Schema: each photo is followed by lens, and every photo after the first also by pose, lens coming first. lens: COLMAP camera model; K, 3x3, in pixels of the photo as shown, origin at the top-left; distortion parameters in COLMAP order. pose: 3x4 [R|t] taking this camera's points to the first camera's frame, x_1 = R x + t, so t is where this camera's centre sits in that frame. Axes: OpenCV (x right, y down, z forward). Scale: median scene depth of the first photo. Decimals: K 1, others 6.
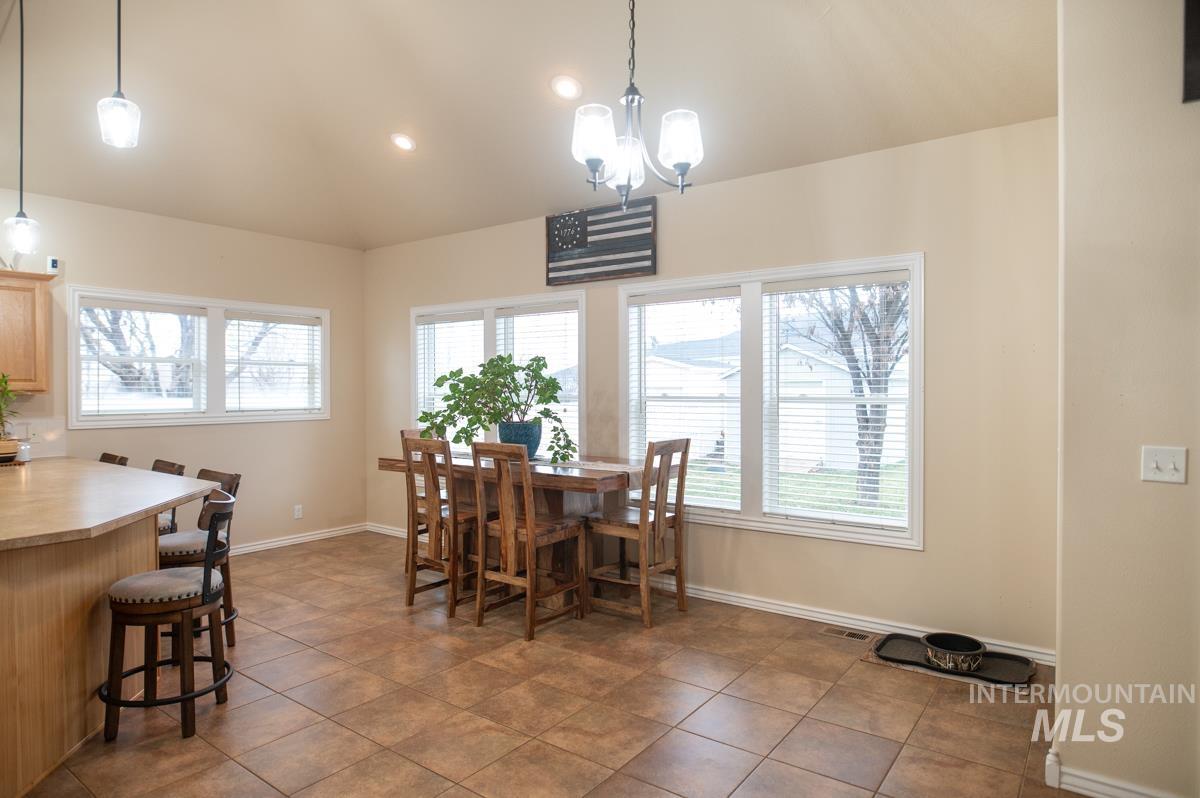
lens RADIAL K [[691.2, 0, 604.6], [0, 691.2, 396.0], [0, 0, 1]] dist [-0.022467, 0.000264]
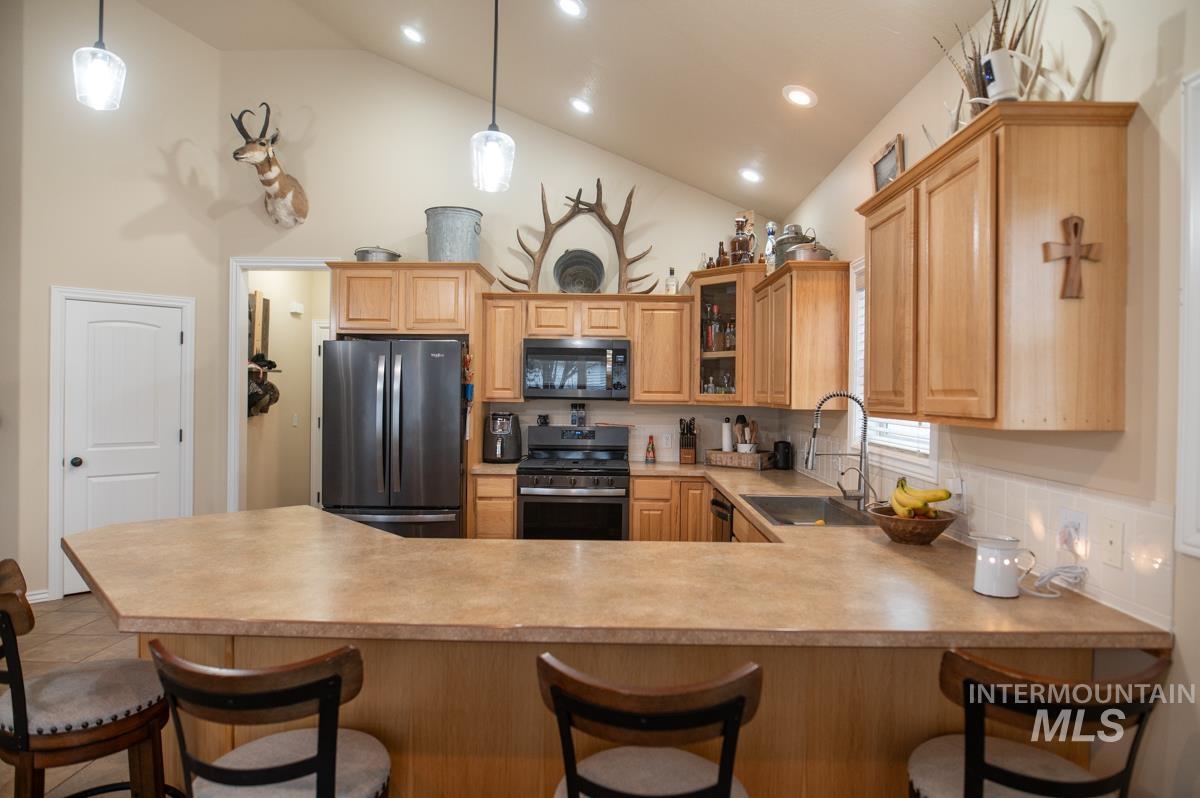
lens RADIAL K [[692.6, 0, 603.2], [0, 692.6, 397.9], [0, 0, 1]] dist [-0.021897, 0.000079]
pose [[-0.816794, -0.003199, -0.576921, -0.403412], [-0.016966, 0.999685, 0.018476, -0.022145], [0.576680, 0.024879, -0.816591, 1.125090]]
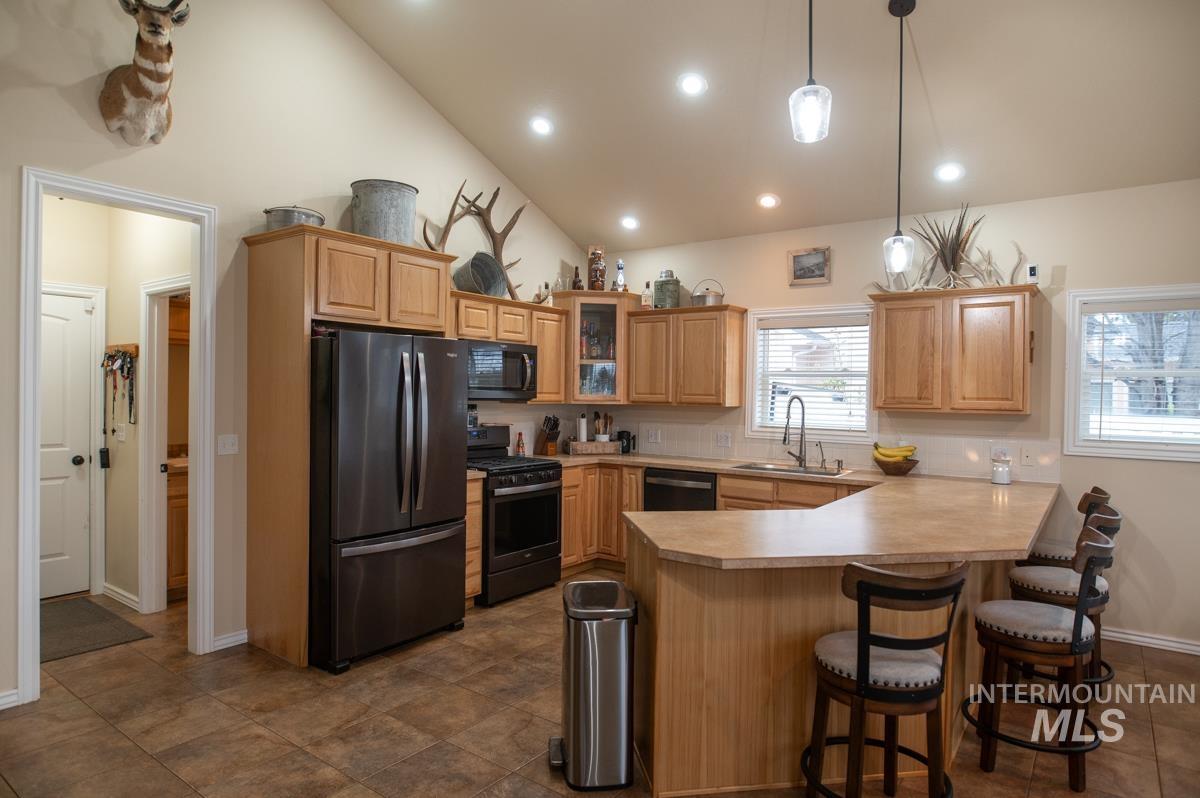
lens RADIAL K [[692.6, 0, 603.2], [0, 692.6, 397.9], [0, 0, 1]] dist [-0.021897, 0.000079]
pose [[-0.000380, 0.009558, -0.999954, 0.105829], [-0.025565, 0.999627, 0.009564, -0.018311], [0.999673, 0.025567, -0.000136, 0.408829]]
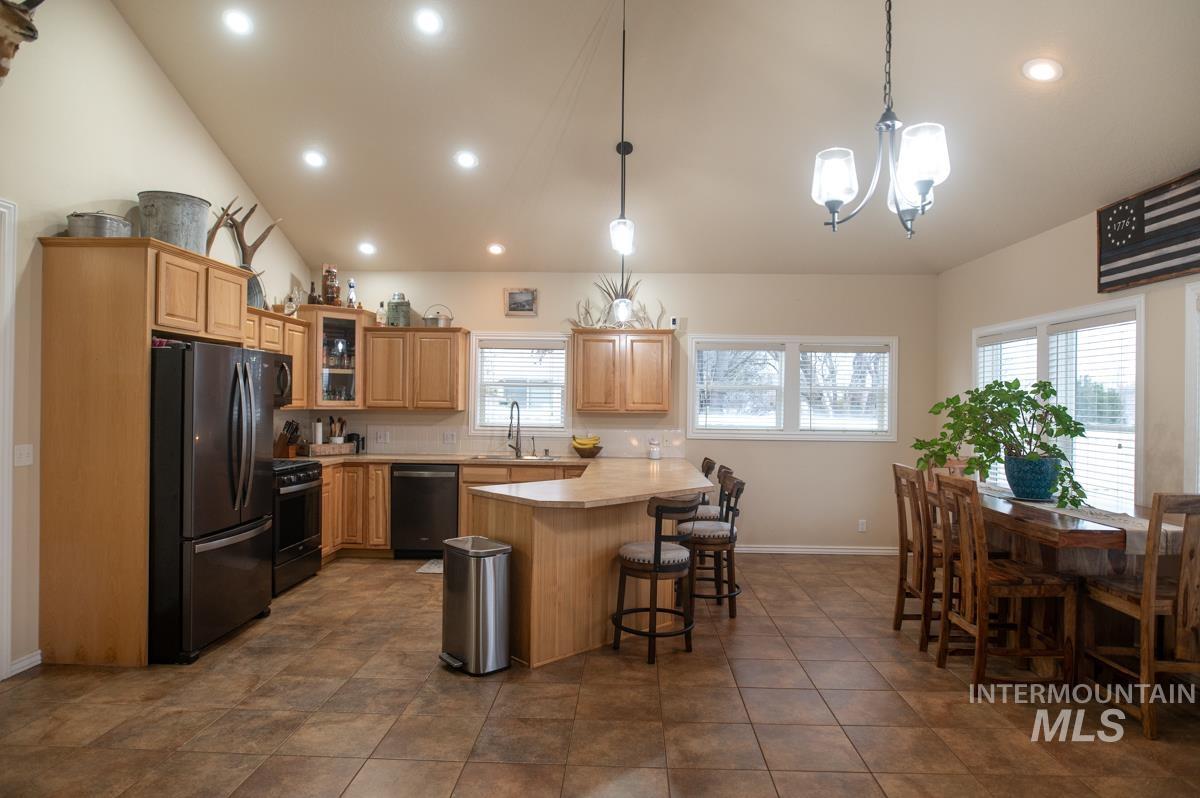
lens RADIAL K [[692.3, 0, 607.5], [0, 692.3, 402.3], [0, 0, 1]] dist [-0.022971, 0.000379]
pose [[0.566793, 0.008152, -0.823820, 0.289573], [-0.022737, 0.999725, -0.005750, -0.013502], [0.823547, 0.021990, 0.566822, 0.066748]]
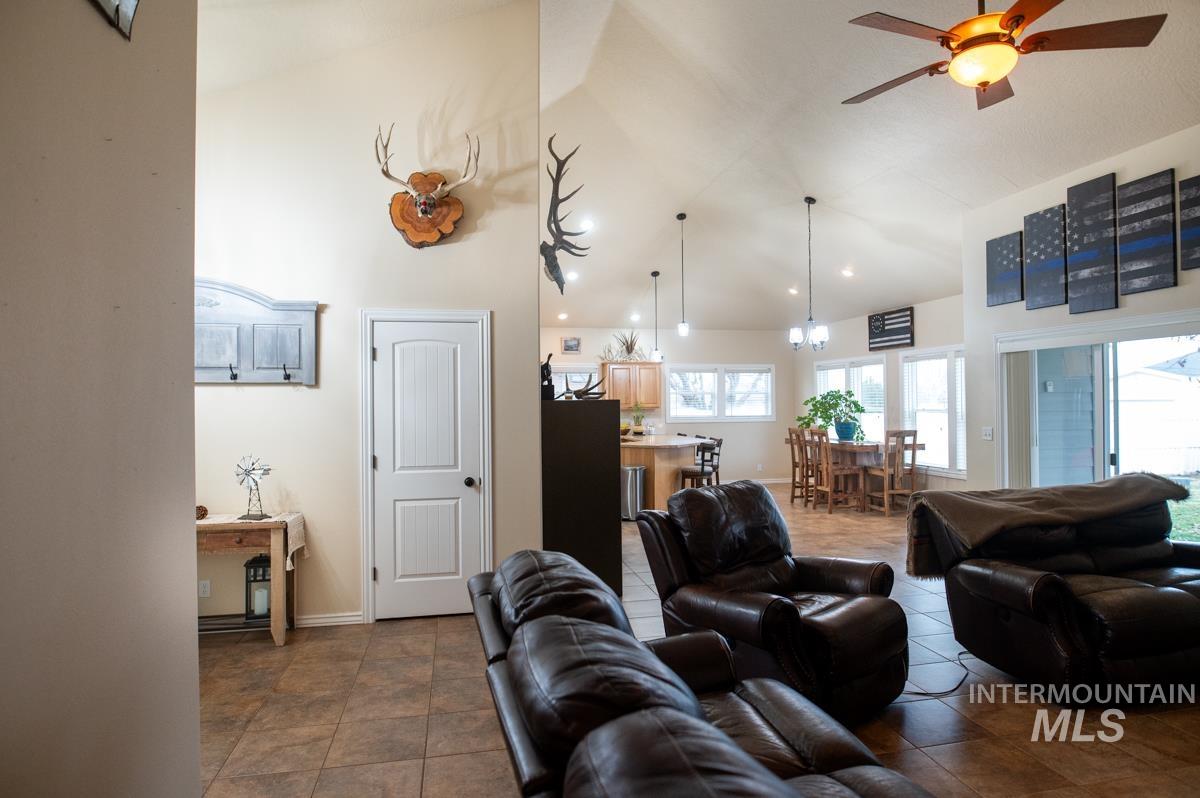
lens RADIAL K [[691.2, 0, 604.6], [0, 691.2, 396.0], [0, 0, 1]] dist [-0.022467, 0.000264]
pose [[0.745394, -0.012538, -0.666507, 0.720408], [0.000806, 0.999839, -0.017907, -0.003614], [0.666624, 0.012810, 0.745284, -1.021847]]
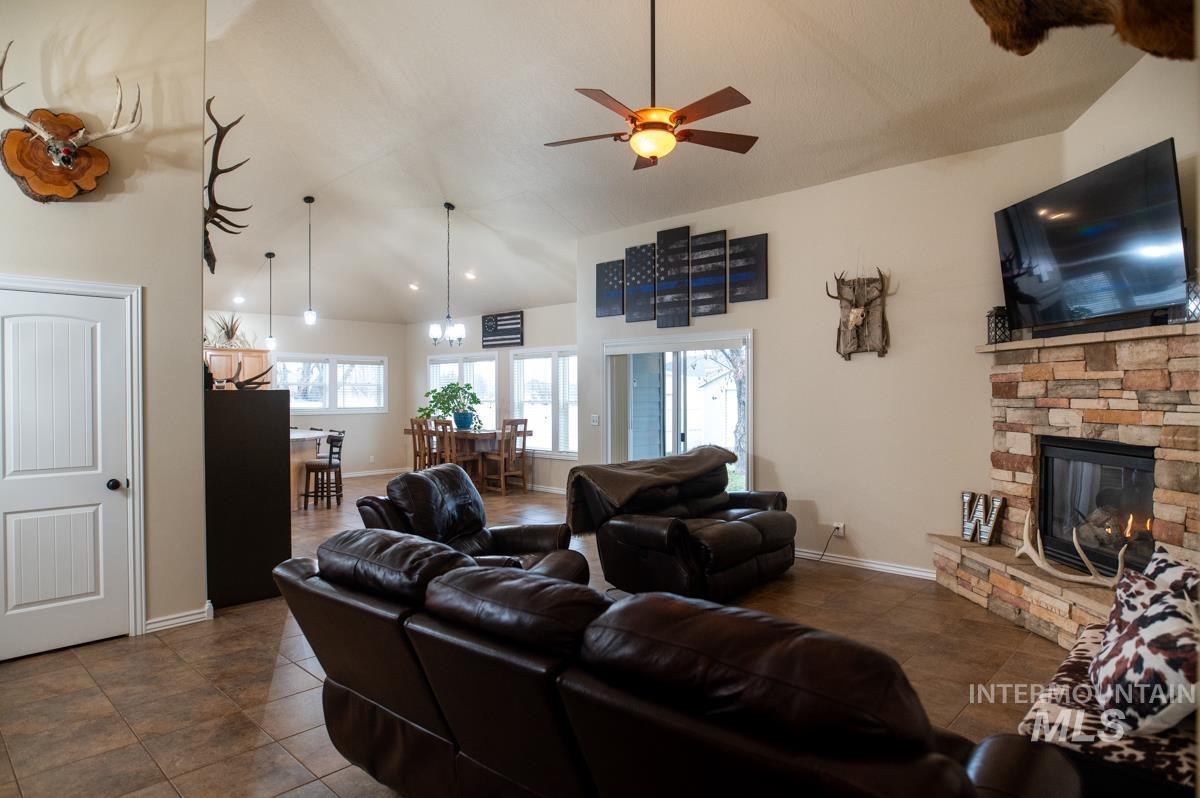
lens RADIAL K [[692.6, 0, 603.2], [0, 692.6, 397.9], [0, 0, 1]] dist [-0.021897, 0.000079]
pose [[0.992242, -0.001400, -0.124314, 0.611503], [0.000934, 0.999992, -0.003804, -0.000752], [0.124318, 0.003658, 0.992236, -1.176992]]
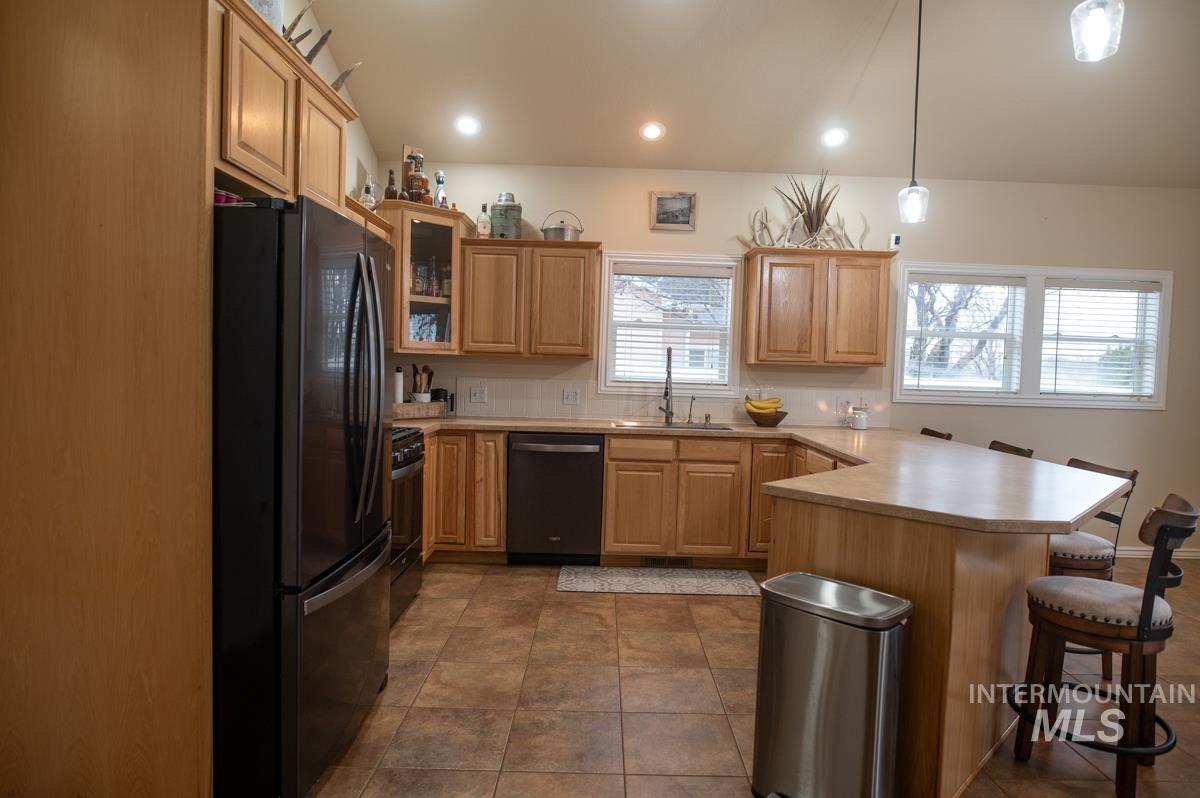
lens RADIAL K [[691.2, 0, 604.6], [0, 691.2, 396.0], [0, 0, 1]] dist [-0.022467, 0.000264]
pose [[0.596500, 0.055454, -0.800695, -0.216478], [-0.038687, 0.998437, 0.040328, 0.014763], [0.801680, 0.006921, 0.597713, 0.025561]]
